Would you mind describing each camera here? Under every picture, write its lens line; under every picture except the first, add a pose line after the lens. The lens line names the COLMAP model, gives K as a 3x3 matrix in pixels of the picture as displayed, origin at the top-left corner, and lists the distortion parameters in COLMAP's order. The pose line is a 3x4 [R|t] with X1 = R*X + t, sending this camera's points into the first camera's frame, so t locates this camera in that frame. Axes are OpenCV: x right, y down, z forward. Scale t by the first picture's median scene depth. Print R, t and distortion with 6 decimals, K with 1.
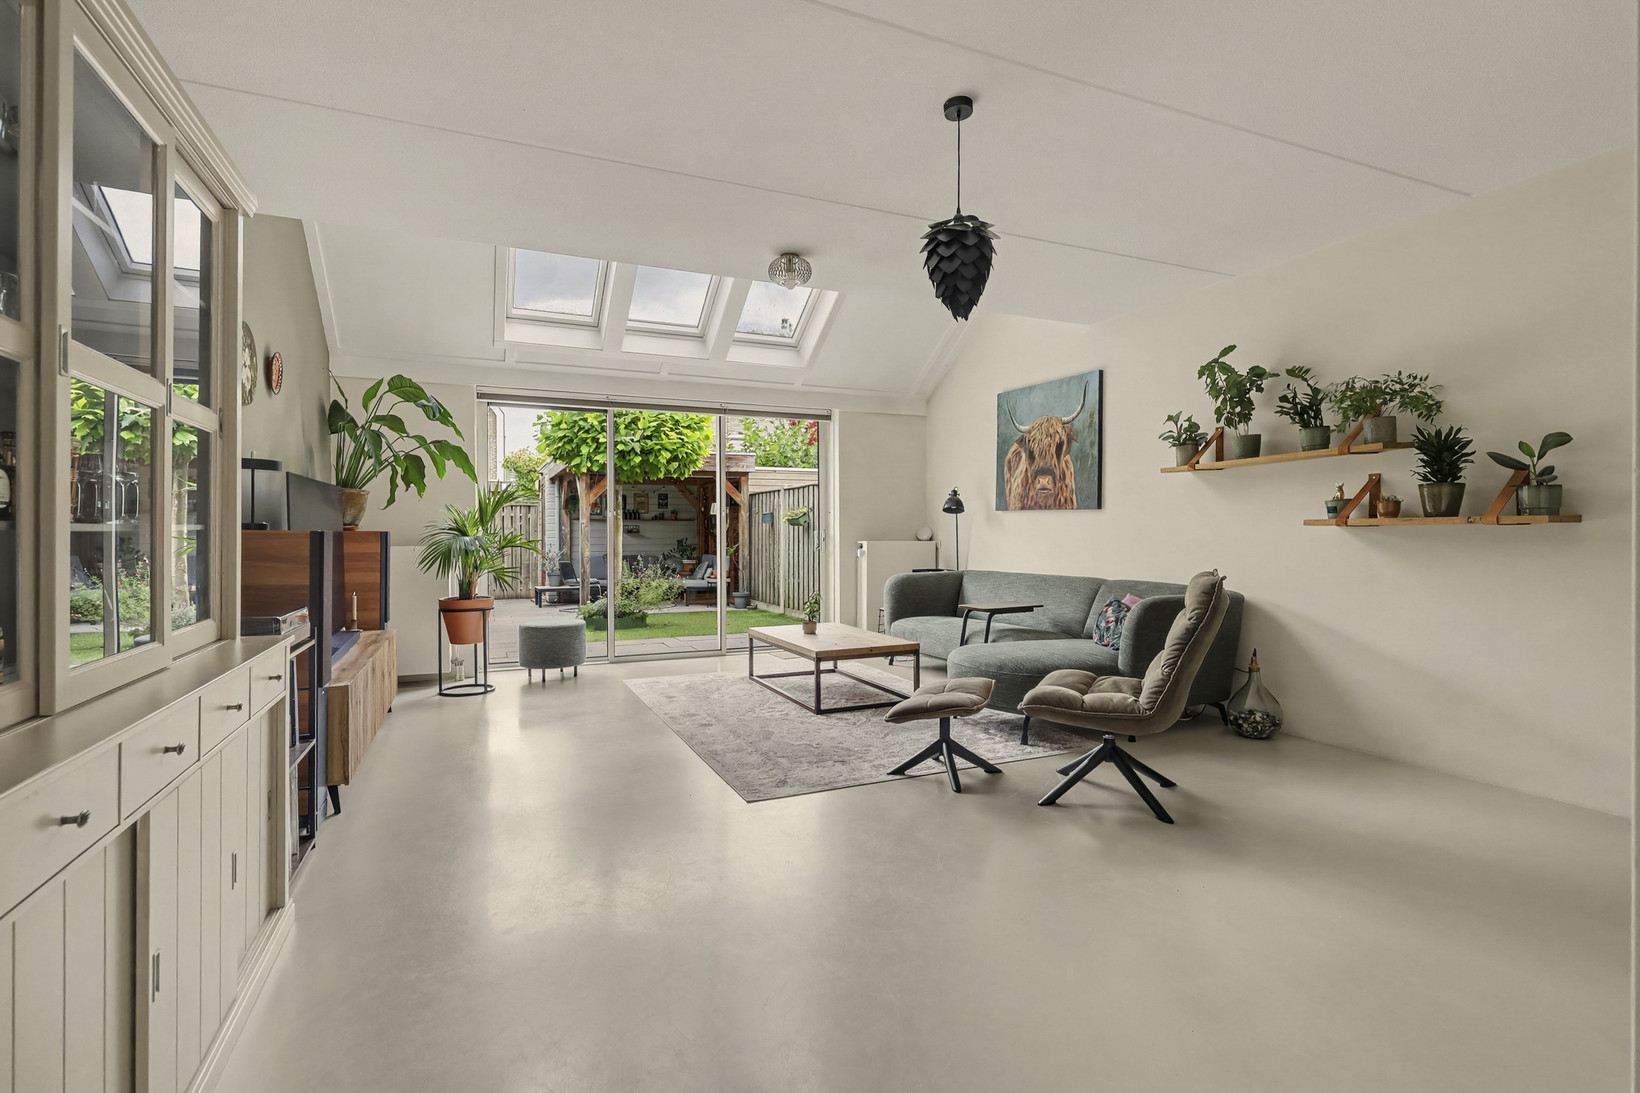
lens RADIAL K [[785.6, 0, 825.5], [0, 785.6, 538.2], [0, 0, 1]] dist [-0.001477, -0.000334]
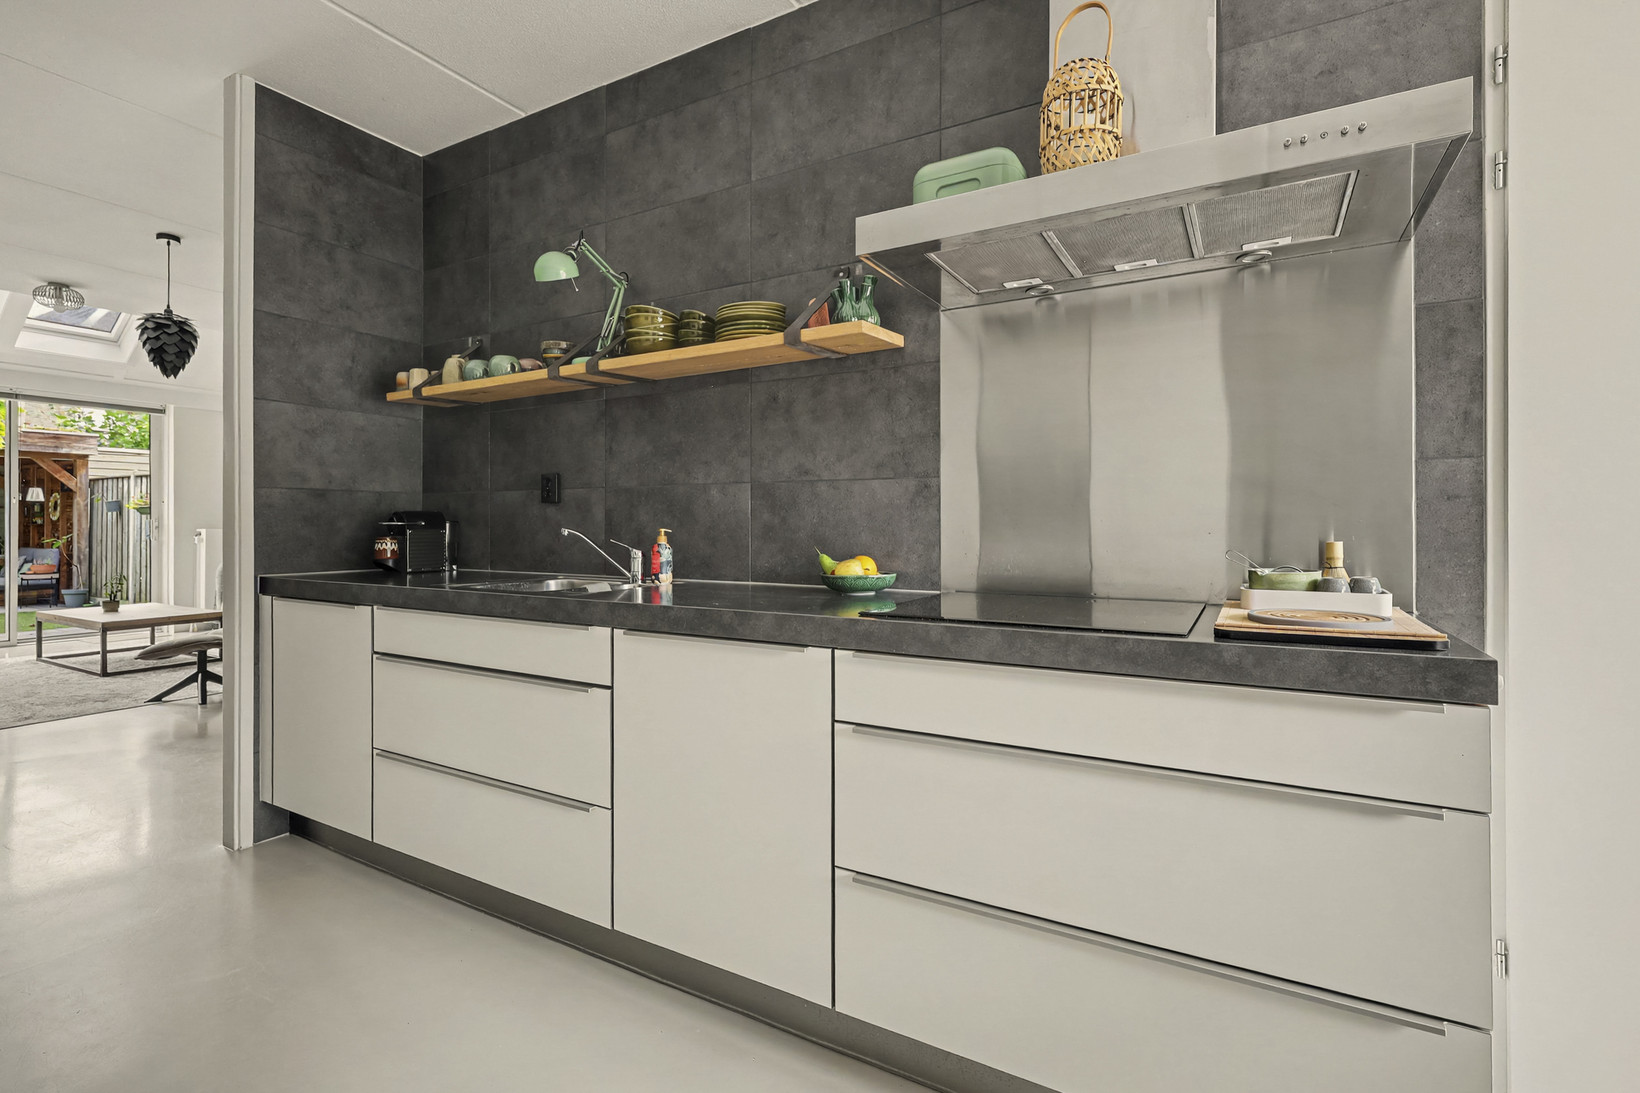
lens RADIAL K [[758.0, 0, 829.1], [0, 758.0, 524.3], [0, 0, 1]] dist [-0.000472, -0.000183]
pose [[0.804341, 0.003643, 0.594157, 0.157194], [0.001794, 0.999962, -0.008560, 0.009771], [-0.594165, 0.007951, 0.804304, -0.448781]]
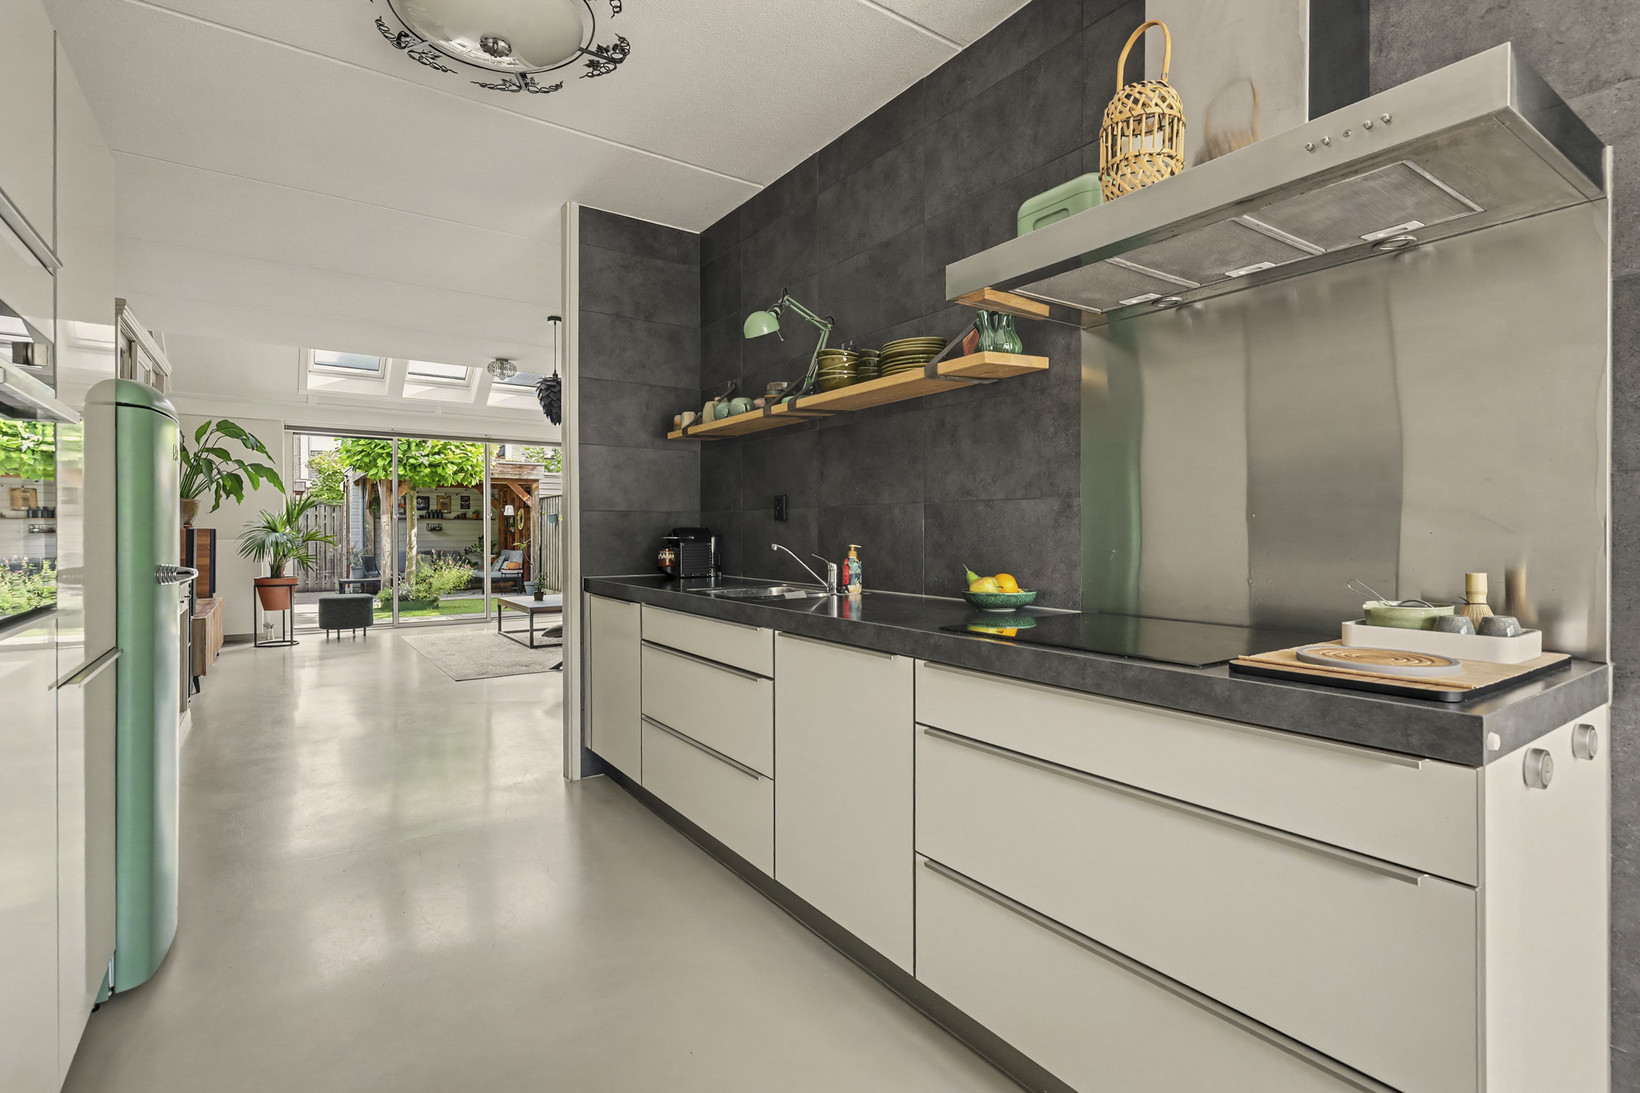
lens RADIAL K [[785.6, 0, 825.5], [0, 785.6, 538.2], [0, 0, 1]] dist [-0.001477, -0.000334]
pose [[0.981435, 0.000624, 0.191792, 0.221428], [-0.001030, 0.999997, 0.002016, 0.003515], [-0.191790, -0.002176, 0.981433, -0.530162]]
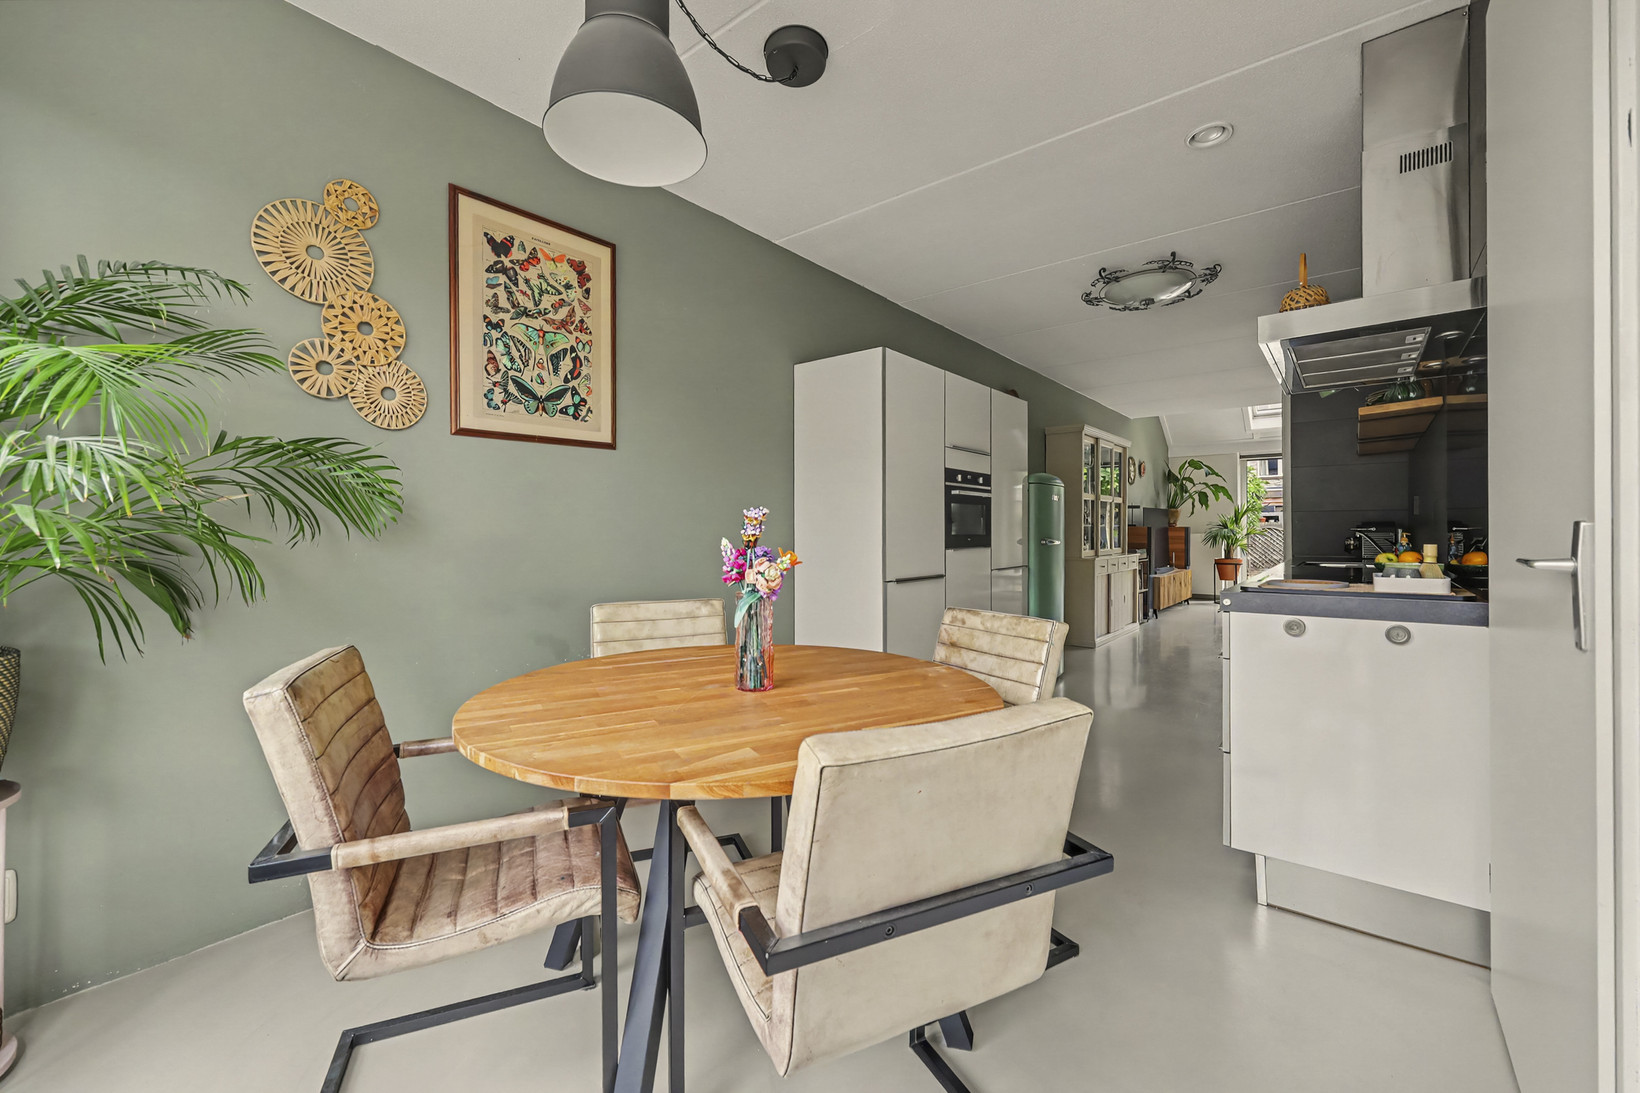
lens RADIAL K [[671.2, 0, 821.7], [0, 671.2, 532.6], [0, 0, 1]] dist [-0.001546, 0.000243]
pose [[0.462466, 0.001177, -0.886636, 0.607093], [-0.002475, 0.999997, 0.000036, 0.009577], [0.886633, 0.002178, 0.462468, -0.759954]]
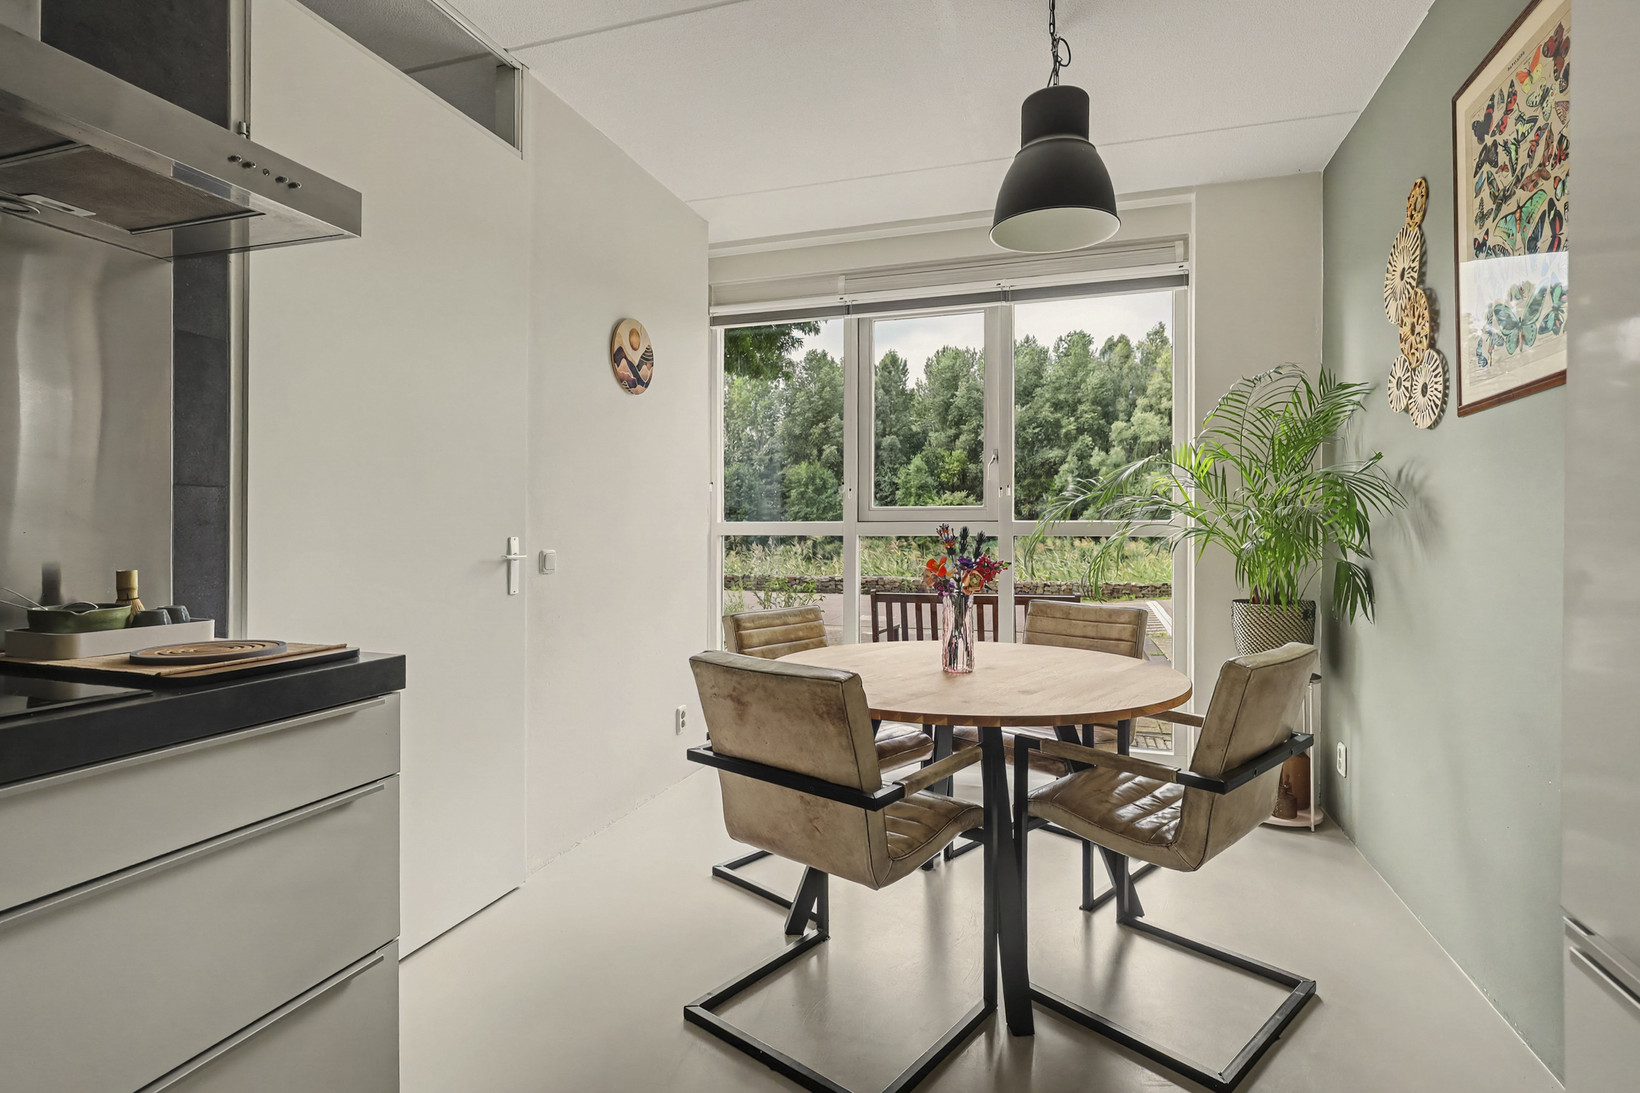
lens RADIAL K [[785.6, 0, 825.5], [0, 785.6, 538.2], [0, 0, 1]] dist [-0.001477, -0.000334]
pose [[-0.743439, -0.004666, 0.668788, 0.122639], [0.002080, 0.999955, 0.009289, 0.001534], [-0.668801, 0.008297, -0.743395, -0.300374]]
